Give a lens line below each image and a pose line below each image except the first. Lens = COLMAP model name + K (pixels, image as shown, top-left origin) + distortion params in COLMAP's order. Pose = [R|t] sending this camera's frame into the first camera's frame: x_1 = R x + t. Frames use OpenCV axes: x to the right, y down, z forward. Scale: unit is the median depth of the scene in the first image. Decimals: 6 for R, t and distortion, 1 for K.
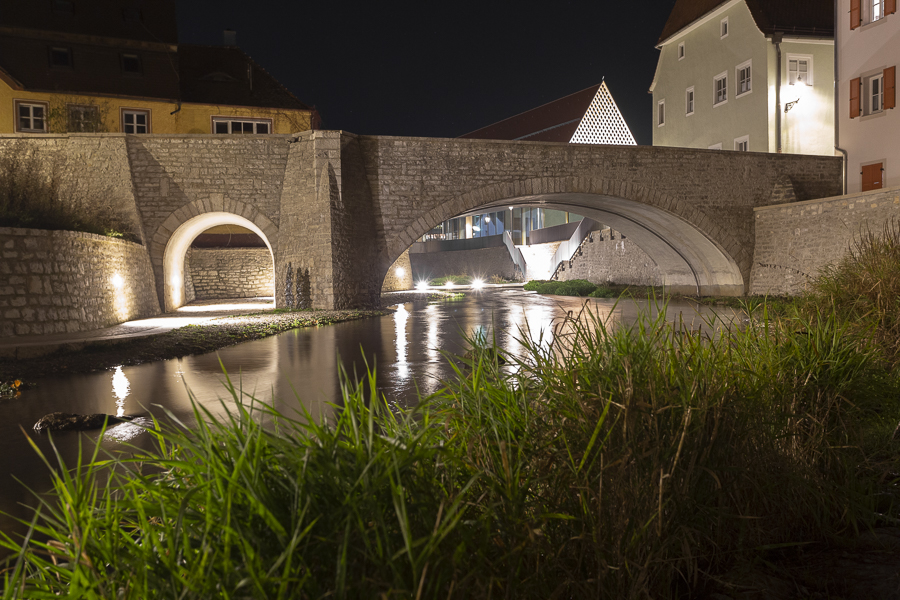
lens RADIAL K [[828.7, 0, 452.0], [0, 828.7, 297.8], [0, 0, 1]] dist [0.008948, 0.000000]
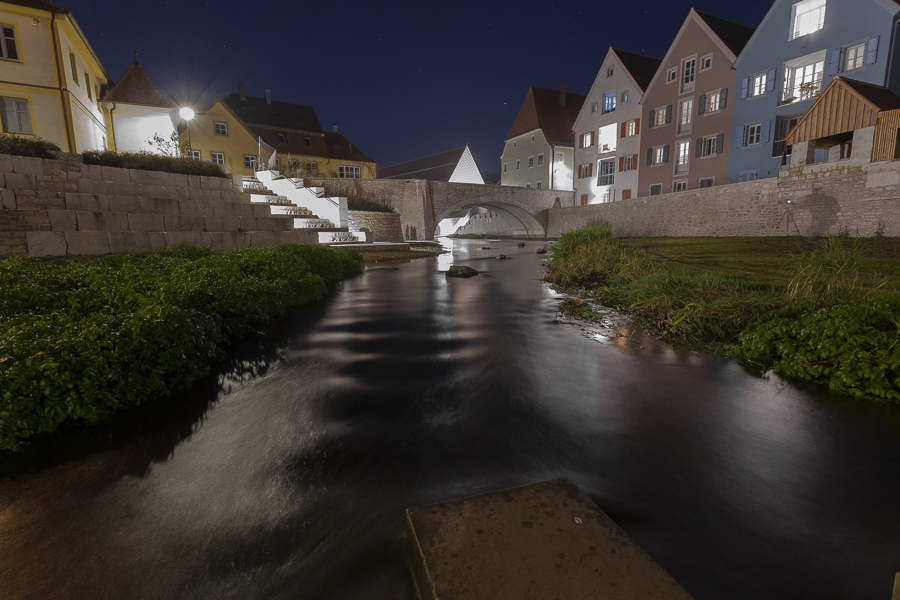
lens RADIAL K [[437.4, 0, 456.0], [0, 437.4, 303.1], [0, 0, 1]] dist [-0.001790, -0.000424]
pose [[0.973113, -0.028751, 0.228527, -0.305735], [-0.000260, 0.992041, 0.125915, 0.030754], [-0.230328, -0.122589, 0.965360, -0.451945]]
